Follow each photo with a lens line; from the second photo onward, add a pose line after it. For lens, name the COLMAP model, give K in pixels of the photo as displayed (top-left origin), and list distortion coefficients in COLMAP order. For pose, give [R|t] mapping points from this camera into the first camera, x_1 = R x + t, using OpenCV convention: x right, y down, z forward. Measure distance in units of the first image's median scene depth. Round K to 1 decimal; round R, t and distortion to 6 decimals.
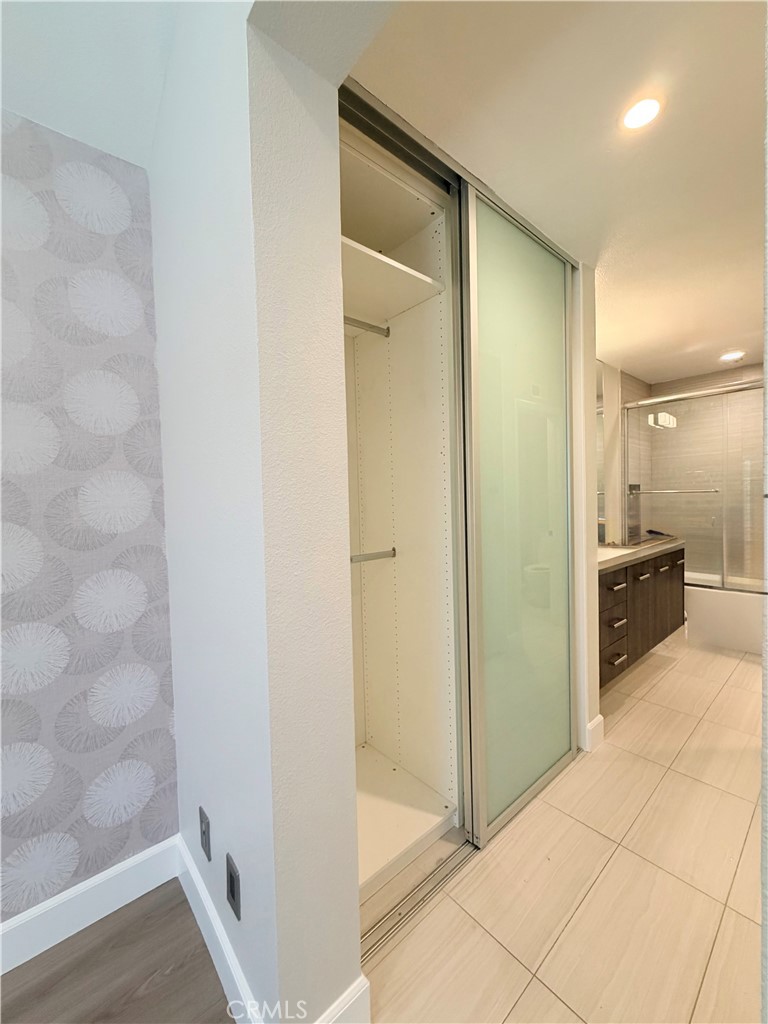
lens RADIAL K [[409.8, 0, 379.7], [0, 409.8, 503.1], [0, 0, 1]] dist [-0.000546, 0.000096]
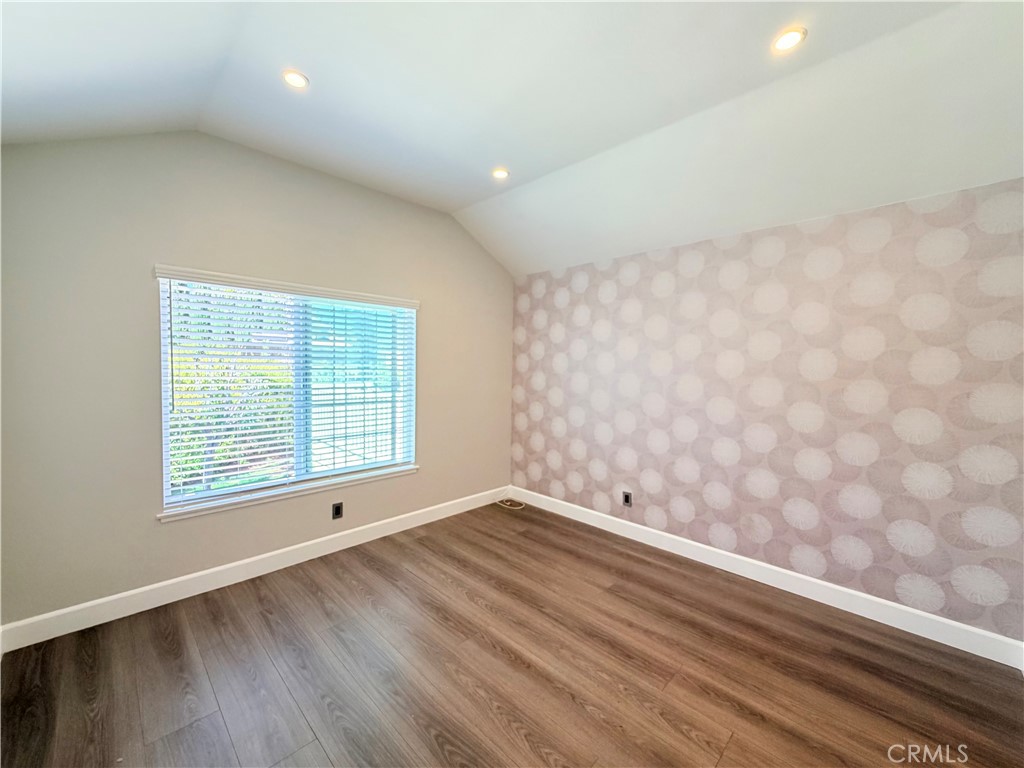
lens RADIAL K [[409.8, 0, 509.5], [0, 409.8, 389.3], [0, 0, 1]] dist [-0.000546, 0.000096]
pose [[0.073745, 0.077010, -0.994299, 0.808668], [-0.043267, 0.996322, 0.073958, -0.095214], [0.996338, 0.037566, 0.076806, -1.033953]]
